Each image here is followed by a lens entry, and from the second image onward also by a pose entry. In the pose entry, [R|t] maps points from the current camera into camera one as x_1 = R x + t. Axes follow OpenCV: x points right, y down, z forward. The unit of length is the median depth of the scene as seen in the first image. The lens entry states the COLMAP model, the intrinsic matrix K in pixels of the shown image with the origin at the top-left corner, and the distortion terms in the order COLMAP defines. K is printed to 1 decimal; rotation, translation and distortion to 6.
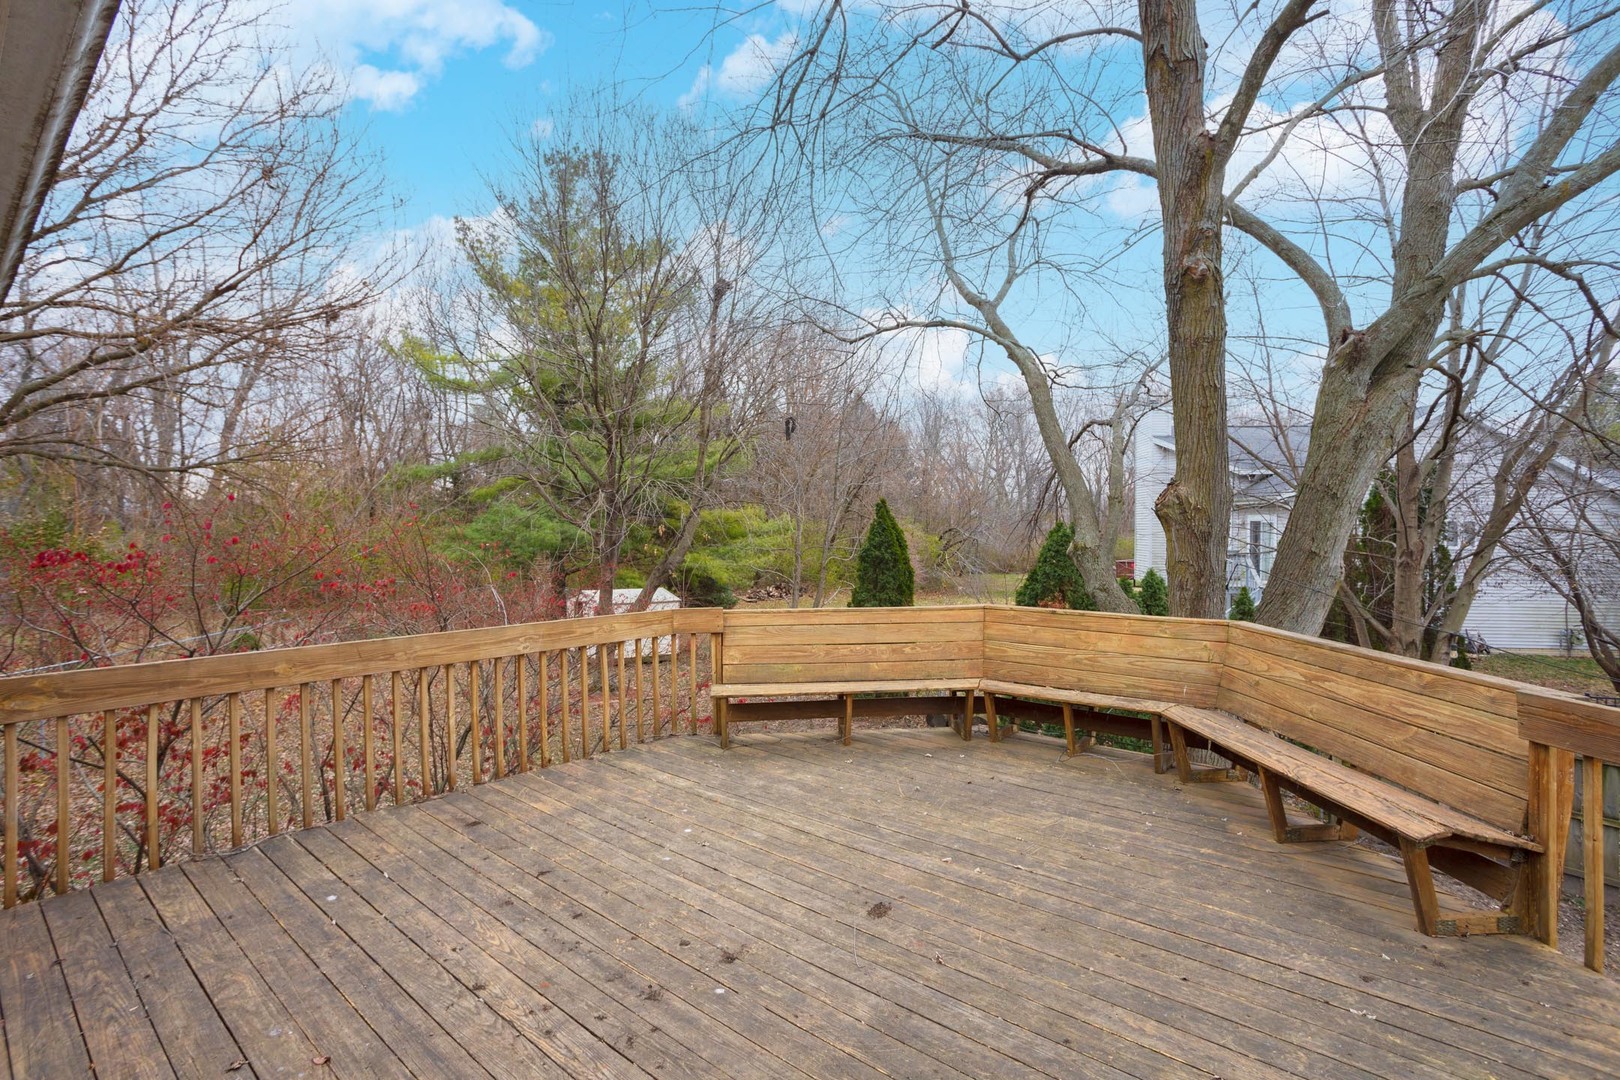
lens RADIAL K [[790.4, 0, 809.9], [0, 790.4, 539.0], [0, 0, 1]] dist [-0.026848, 0.016498]
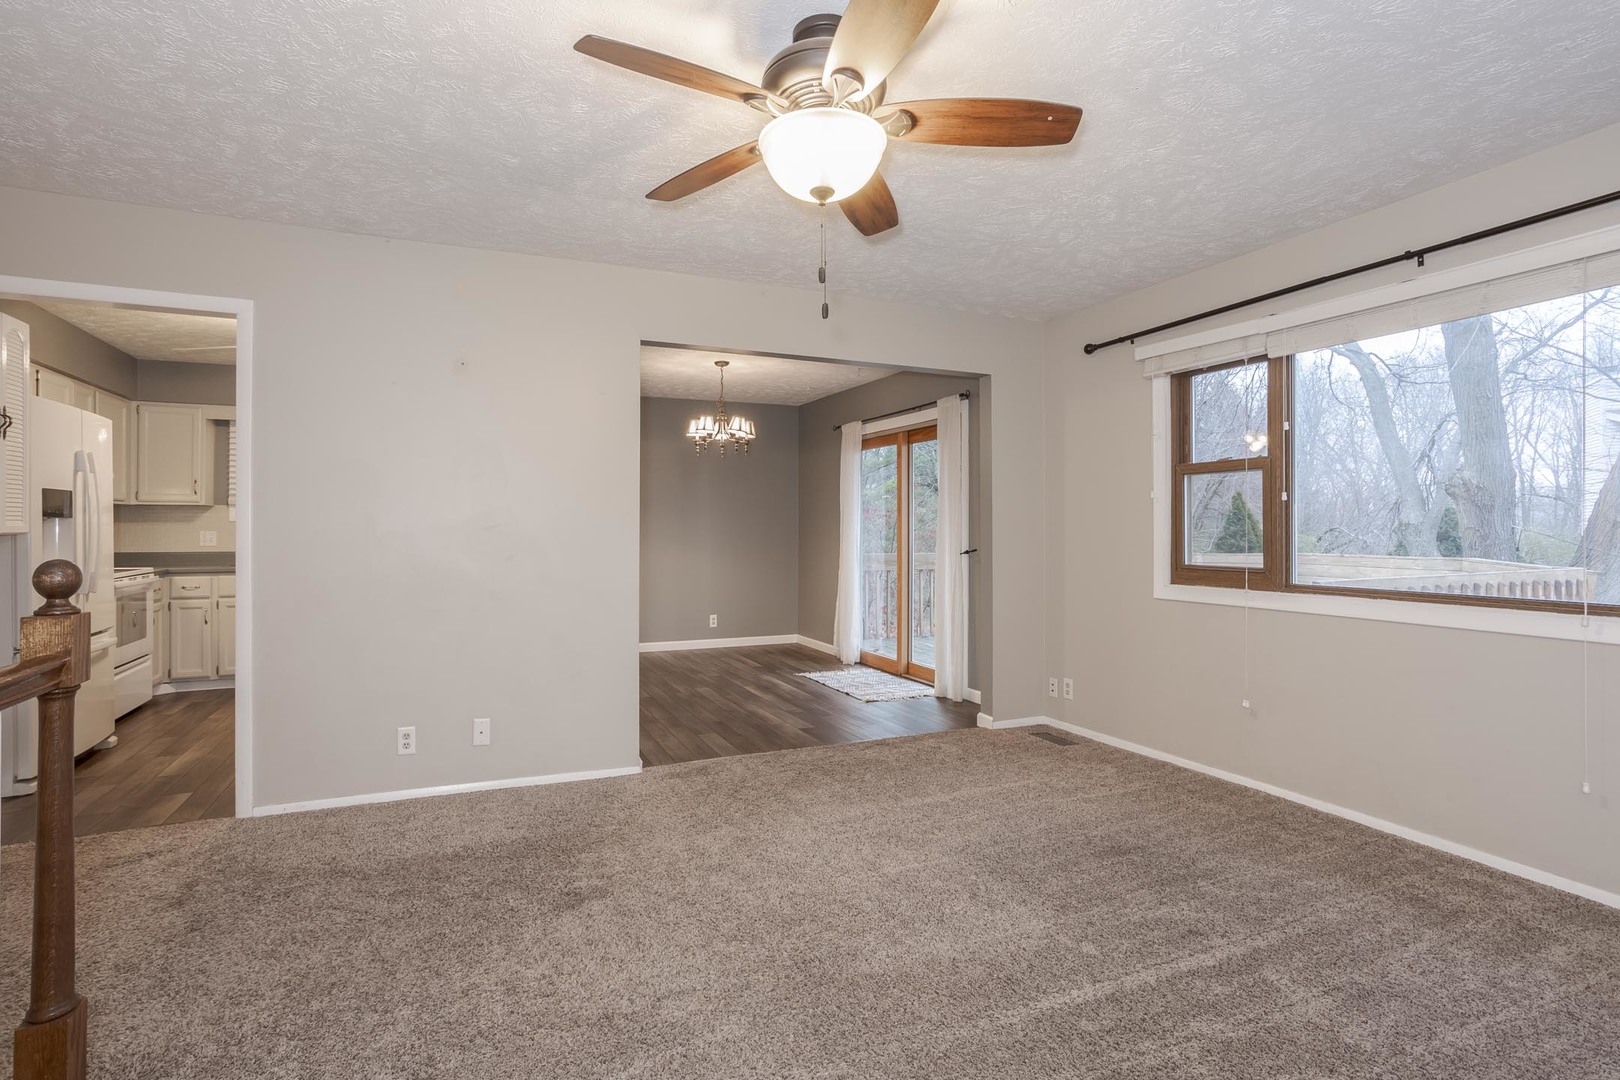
lens RADIAL K [[790.4, 0, 793.5], [0, 790.4, 540.2], [0, 0, 1]] dist [-0.026848, 0.016498]
pose [[0.902331, 0.014245, -0.430809, 0.011103], [-0.013474, 0.999897, 0.004841, 0.038465], [0.430834, 0.001436, 0.902430, -0.445724]]
